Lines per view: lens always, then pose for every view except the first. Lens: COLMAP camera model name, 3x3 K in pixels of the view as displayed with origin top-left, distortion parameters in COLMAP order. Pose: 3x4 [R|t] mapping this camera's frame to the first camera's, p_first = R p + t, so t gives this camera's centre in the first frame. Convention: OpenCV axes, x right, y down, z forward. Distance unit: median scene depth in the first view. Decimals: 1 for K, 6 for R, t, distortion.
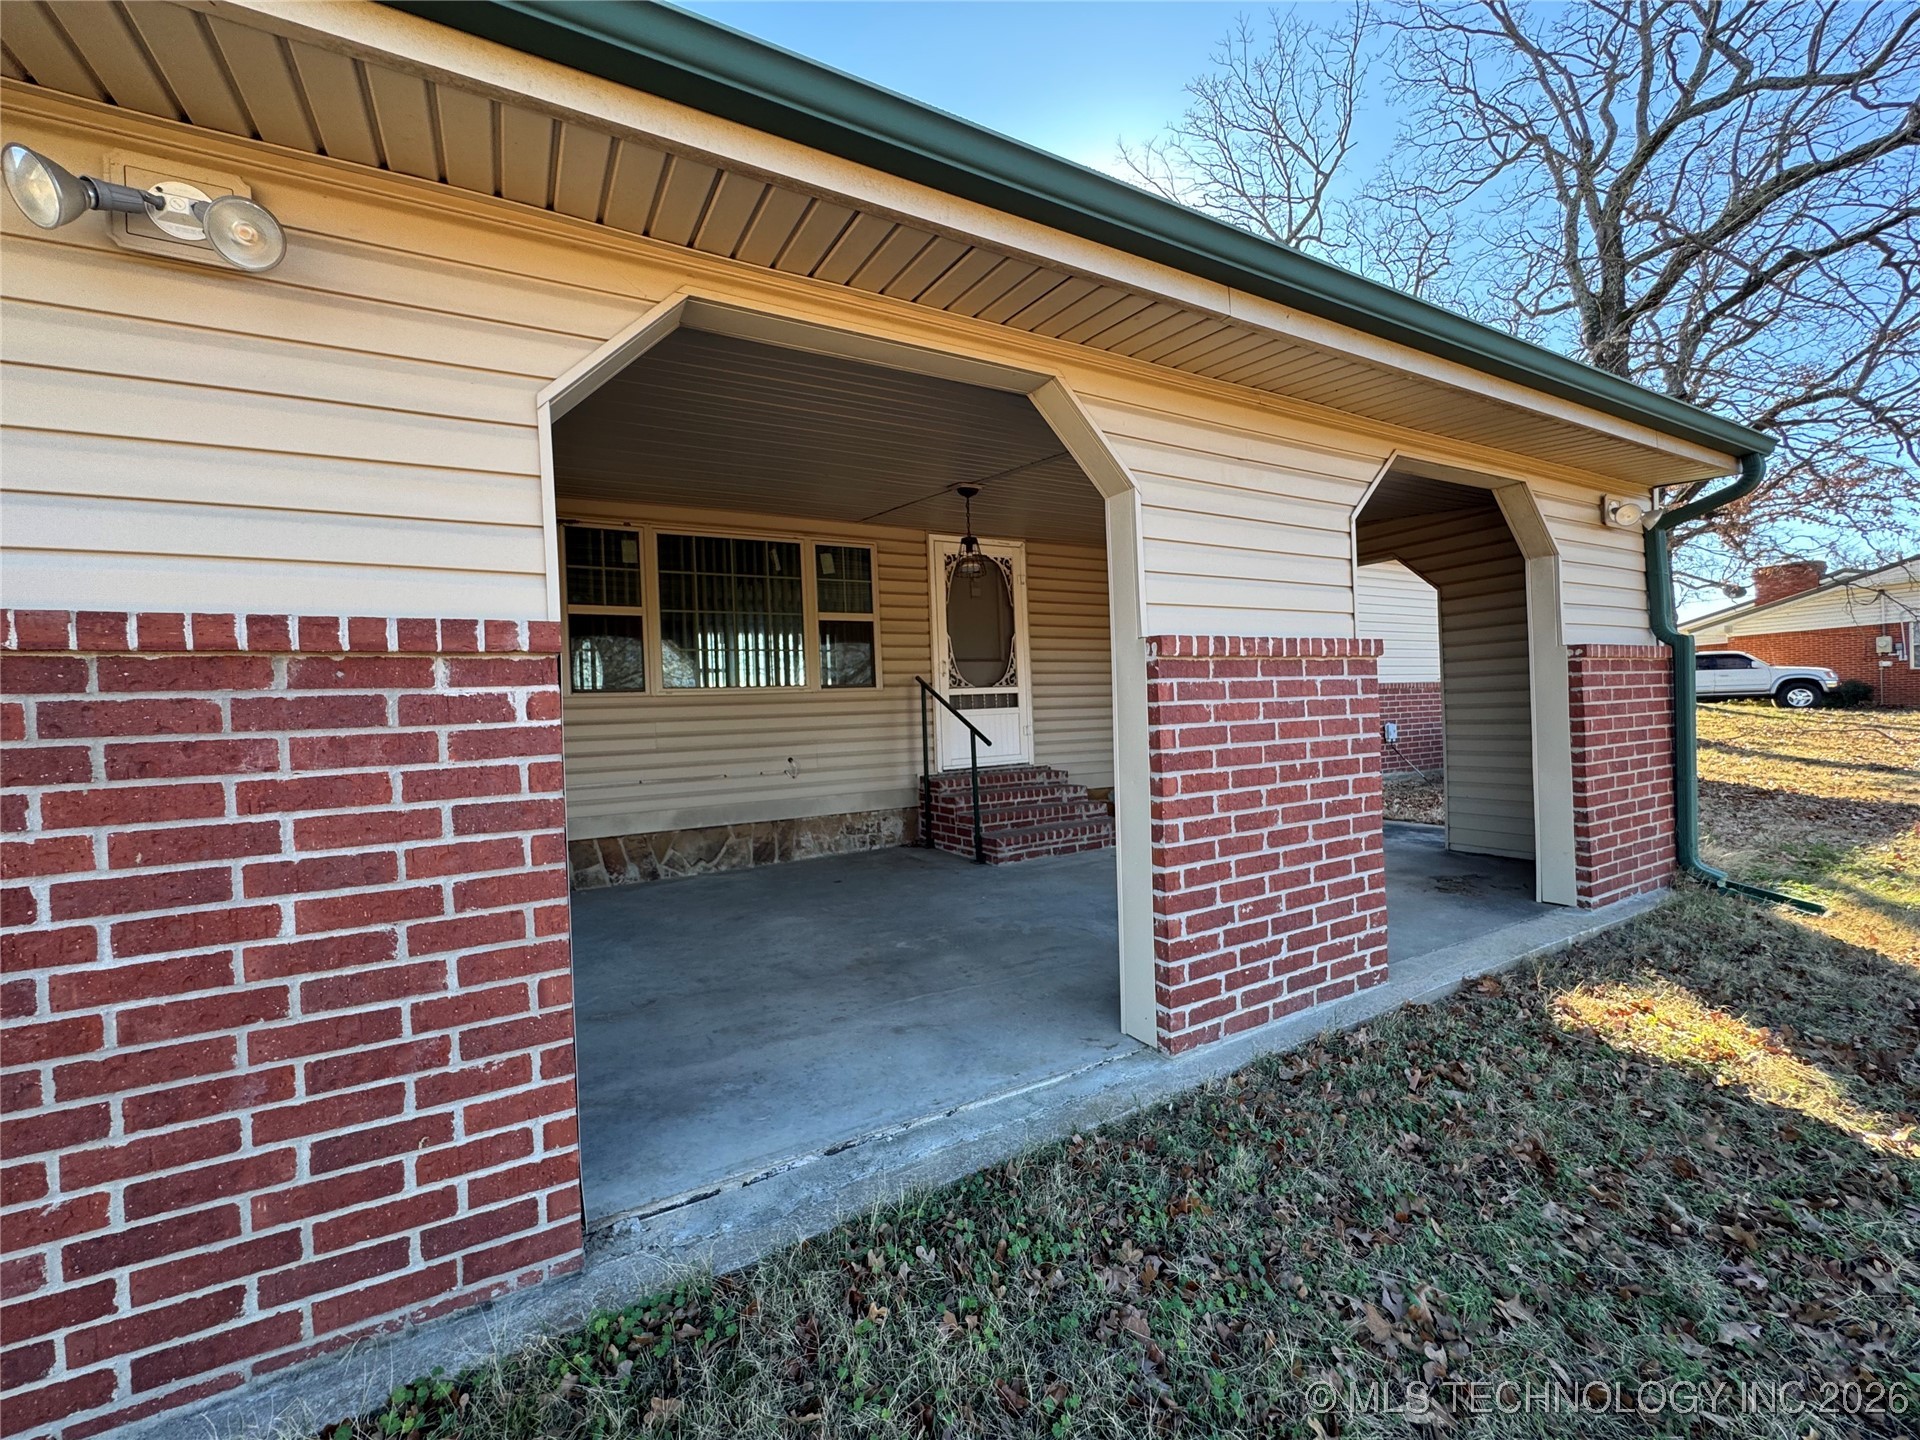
lens RADIAL K [[769.5, 0, 960.9], [0, 769.5, 722.8], [0, 0, 1]] dist [-0.004285, 0.000104]
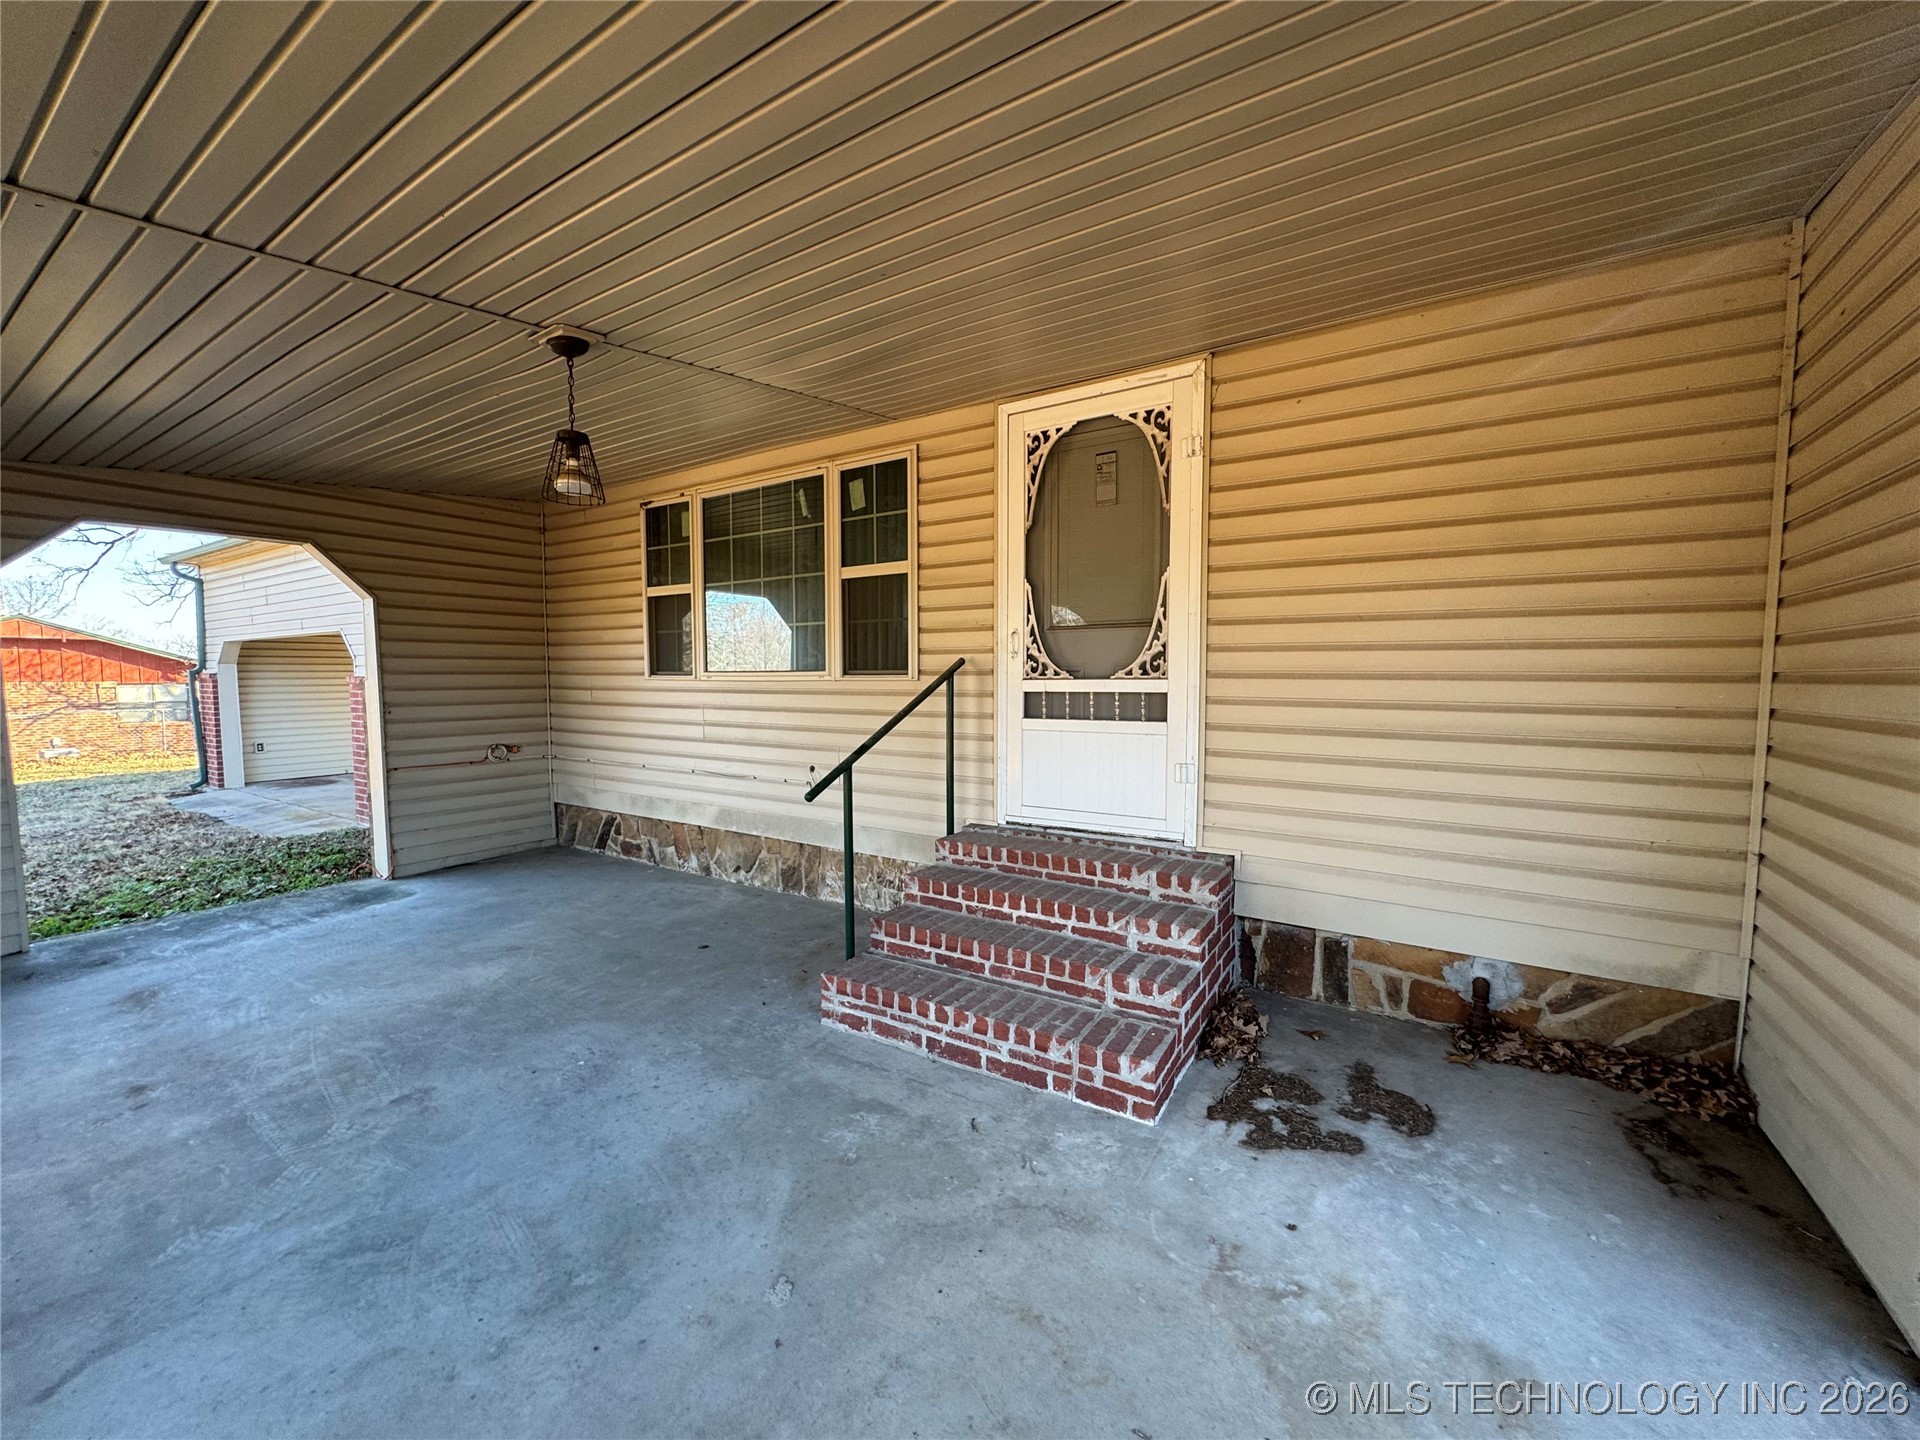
lens RADIAL K [[769.5, 0, 957.2], [0, 769.5, 719.4], [0, 0, 1]] dist [-0.004285, 0.000104]
pose [[0.463023, 0.090931, -0.881670, 0.499891], [-0.026143, 0.995692, 0.088961, -0.069966], [0.885961, -0.018142, 0.463405, 0.759347]]
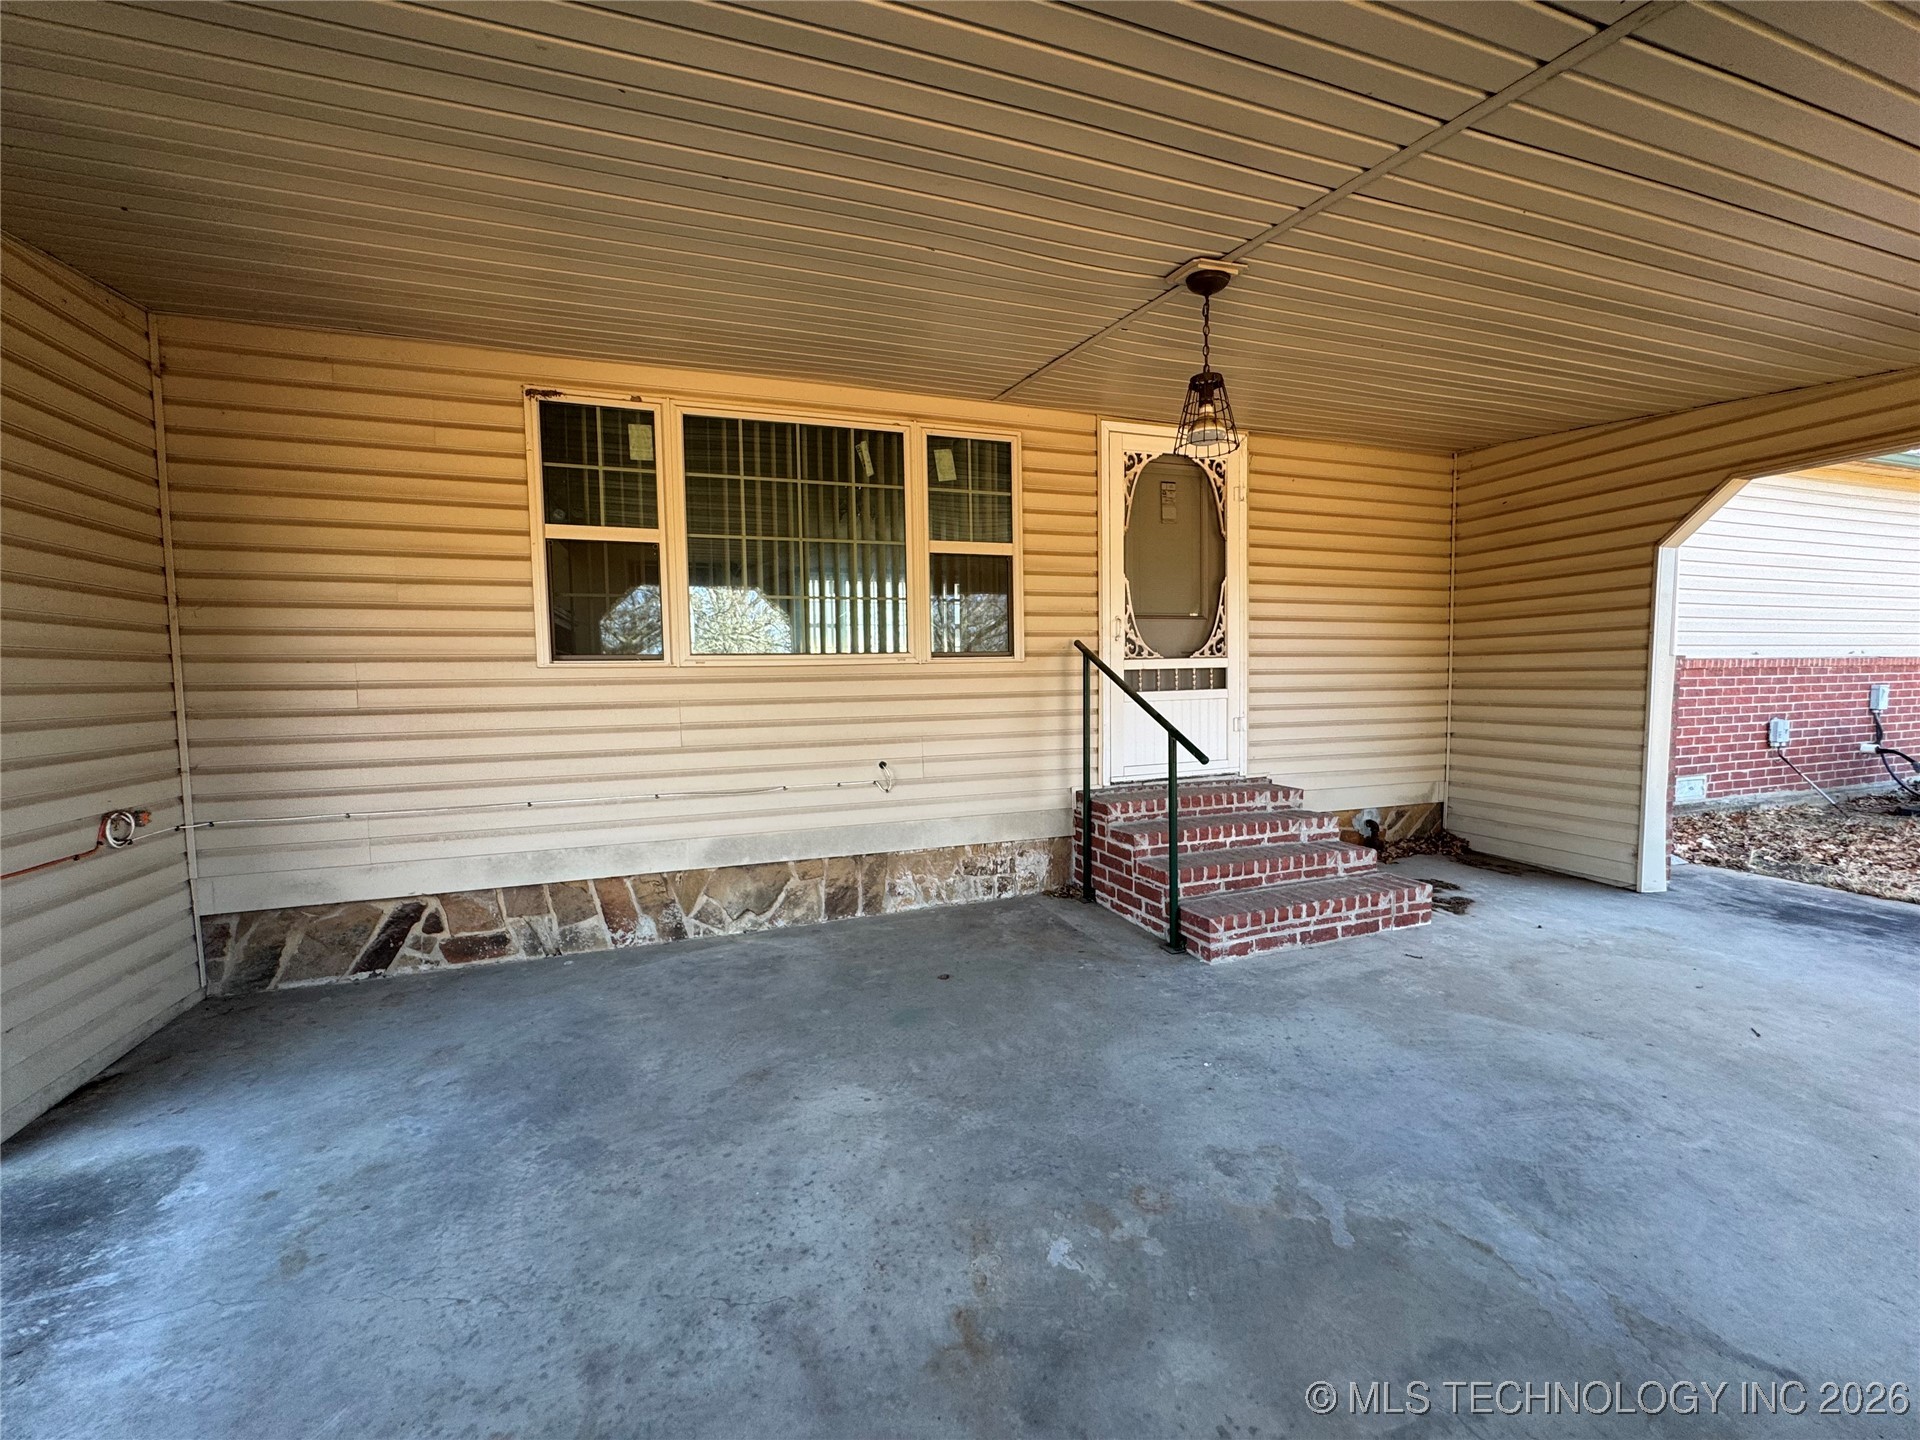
lens RADIAL K [[769.5, 0, 962.3], [0, 769.5, 719.5], [0, 0, 1]] dist [-0.004285, 0.000104]
pose [[0.985065, 0.033438, -0.168903, -0.042458], [-0.024305, 0.998143, 0.055854, -0.028980], [0.170457, -0.050914, 0.984049, 0.352964]]
